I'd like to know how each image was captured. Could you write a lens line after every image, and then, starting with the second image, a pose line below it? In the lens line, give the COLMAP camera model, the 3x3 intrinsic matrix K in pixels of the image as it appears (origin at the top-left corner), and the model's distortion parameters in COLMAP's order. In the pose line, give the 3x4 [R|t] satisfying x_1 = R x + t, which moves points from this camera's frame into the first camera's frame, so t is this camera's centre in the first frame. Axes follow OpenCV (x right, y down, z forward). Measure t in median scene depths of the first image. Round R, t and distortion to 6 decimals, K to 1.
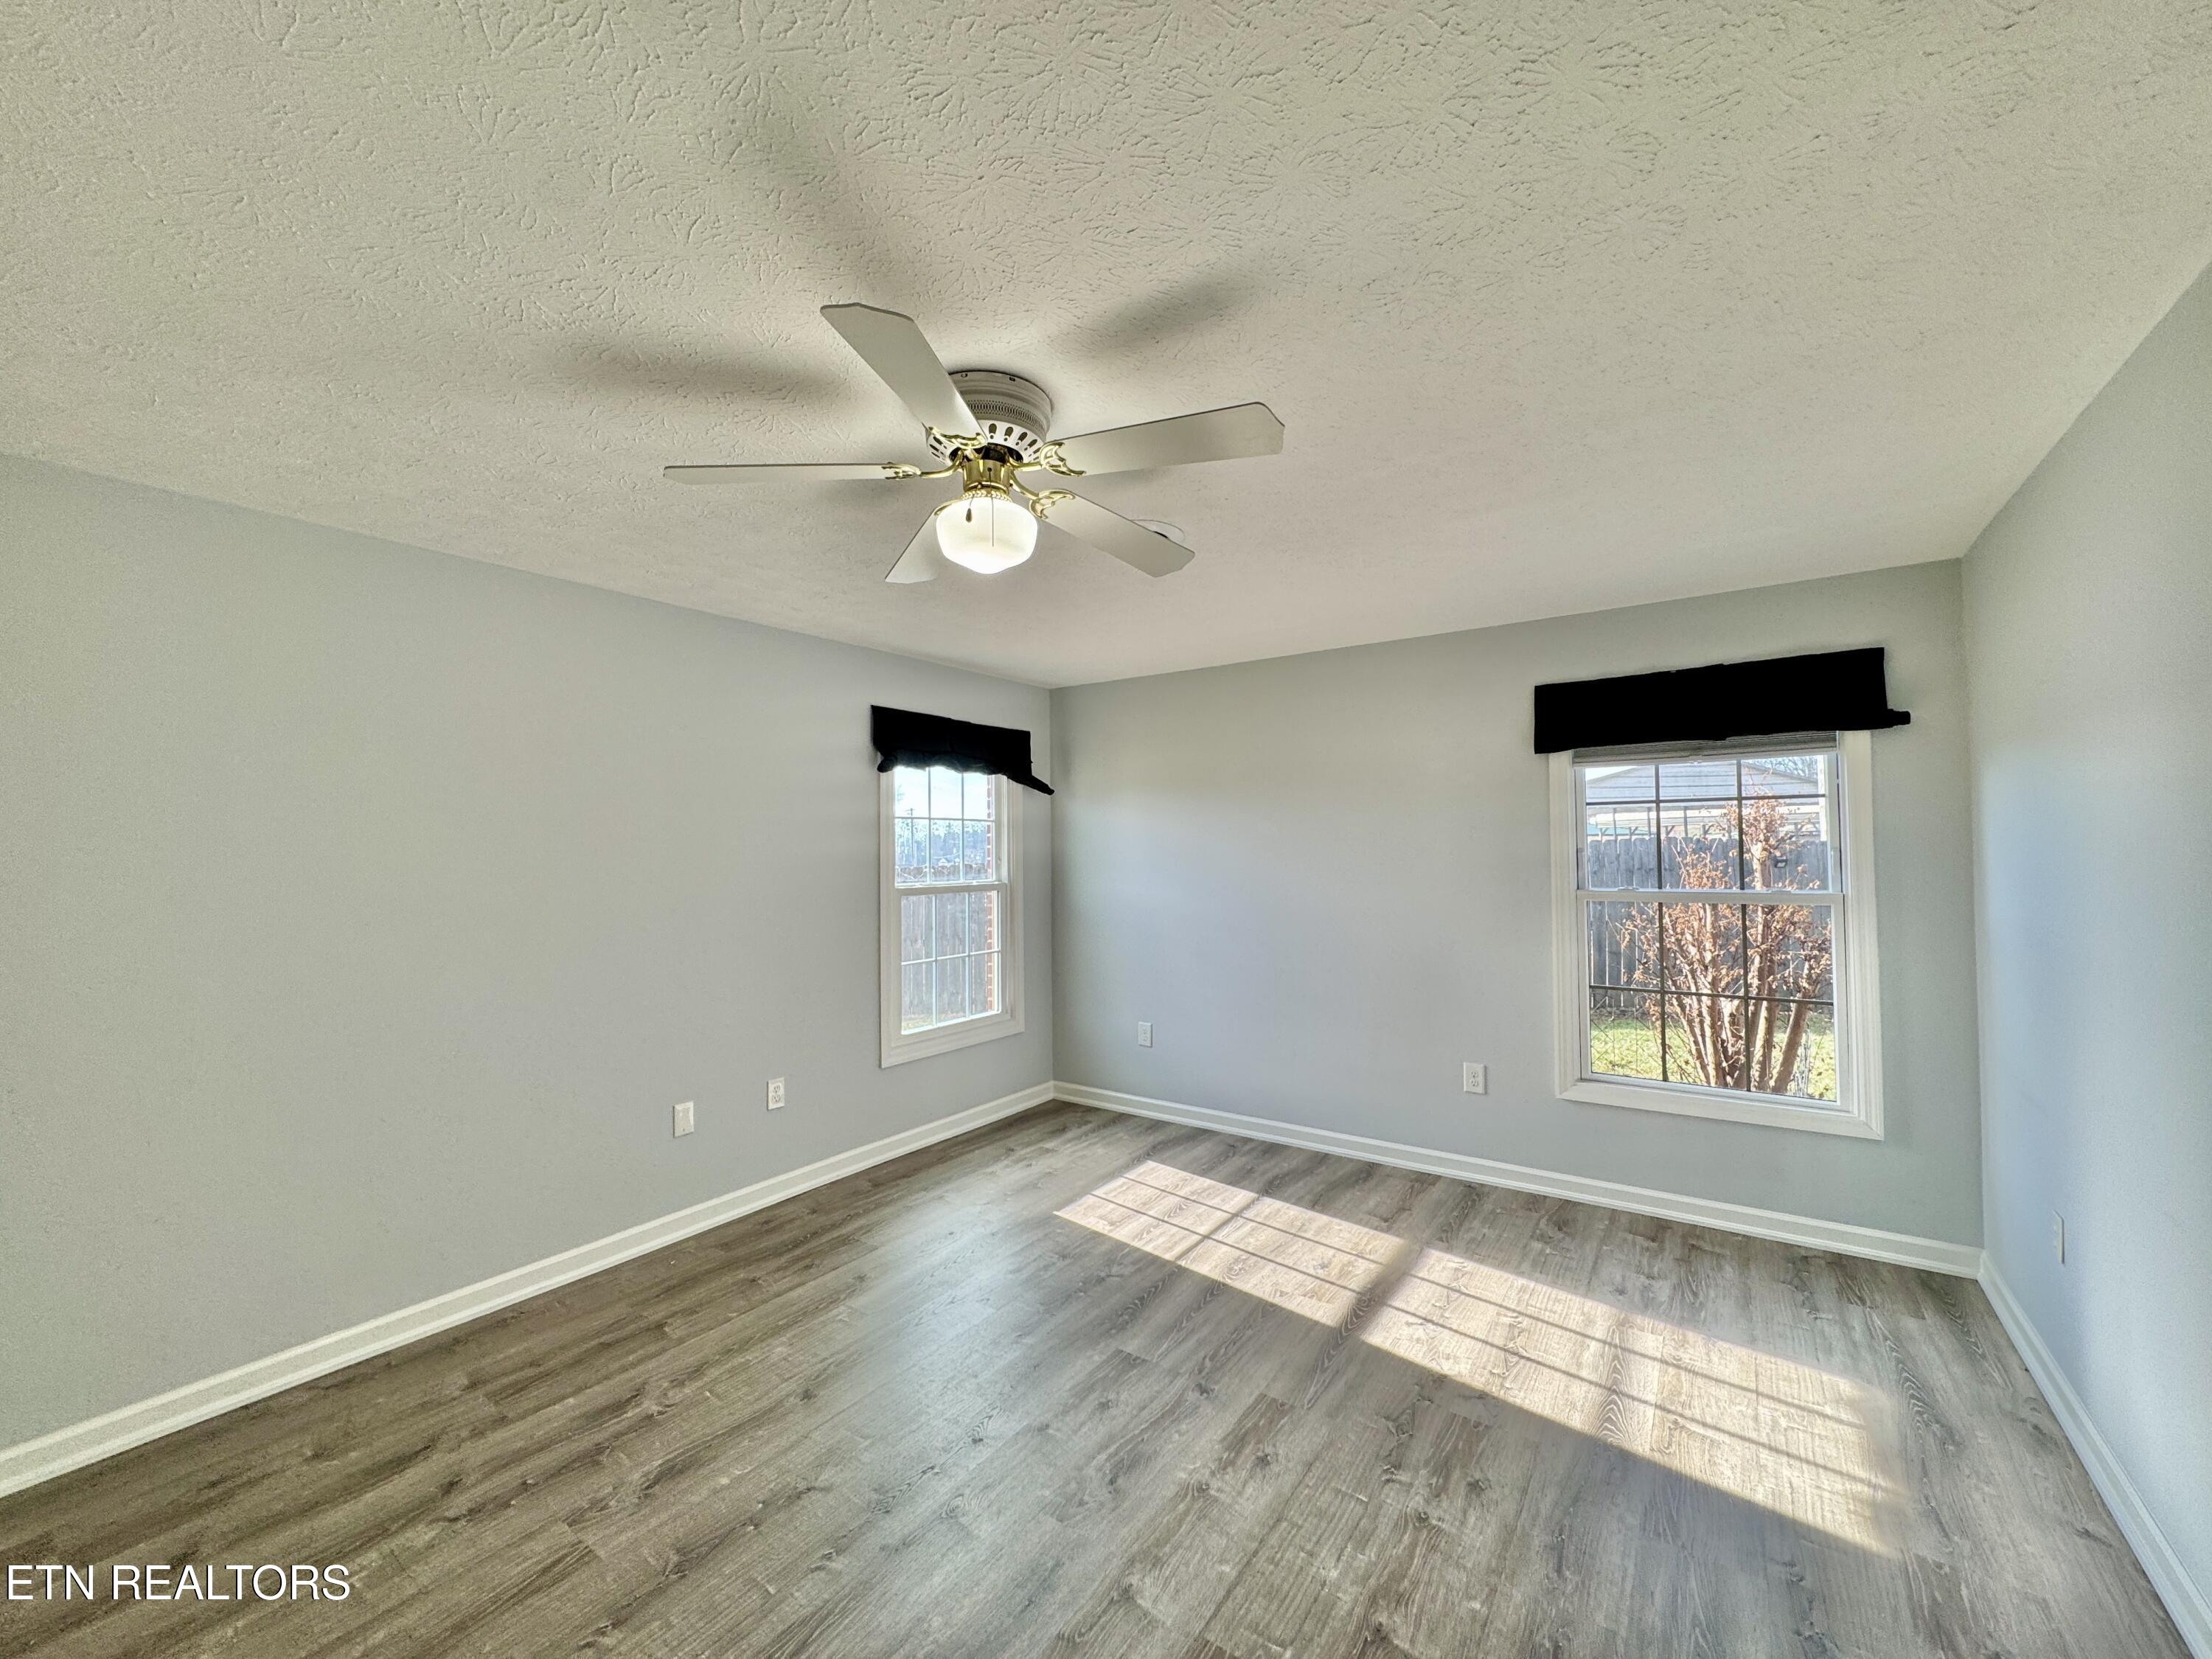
lens RADIAL K [[881.4, 0, 1106.0], [0, 881.4, 829.5], [0, 0, 1]] dist [-0.000311, 0.000207]
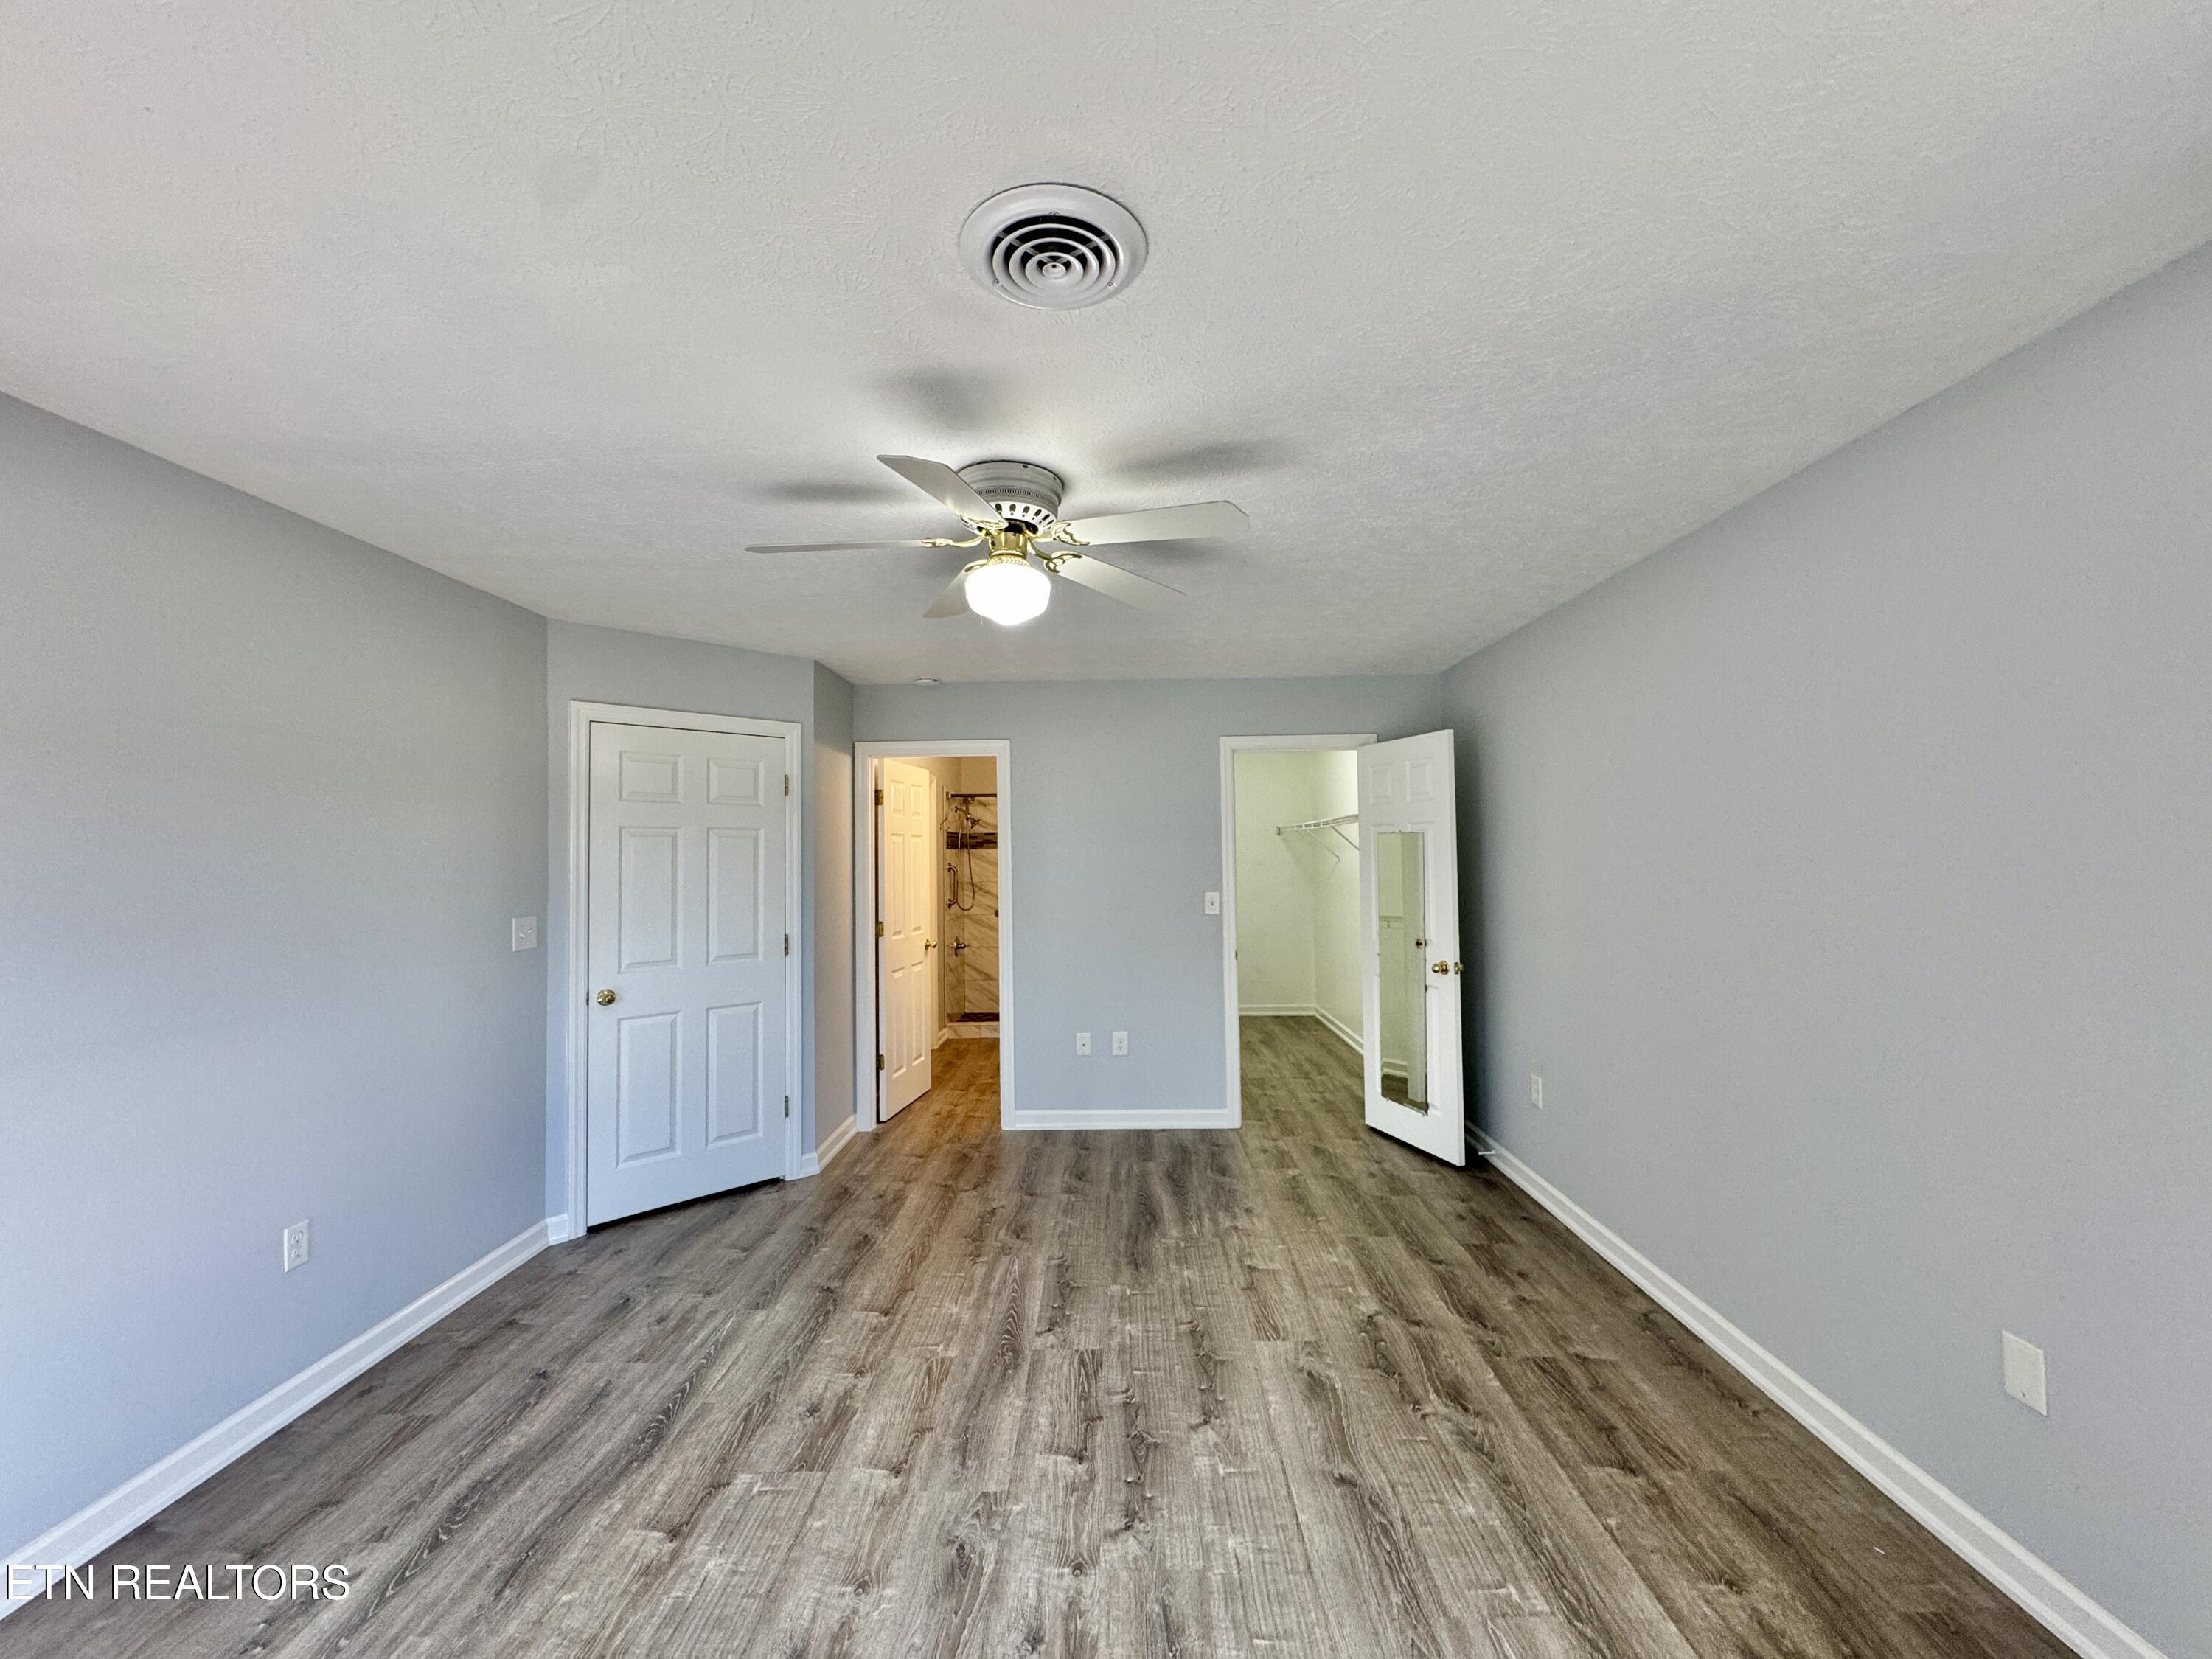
lens RADIAL K [[881.4, 0, 1106.0], [0, 881.4, 829.5], [0, 0, 1]] dist [-0.000311, 0.000207]
pose [[-0.827319, 0.003471, -0.561722, 0.388099], [0.031282, 0.998714, -0.039902, 0.034517], [0.560861, -0.050584, -0.826363, 1.848414]]
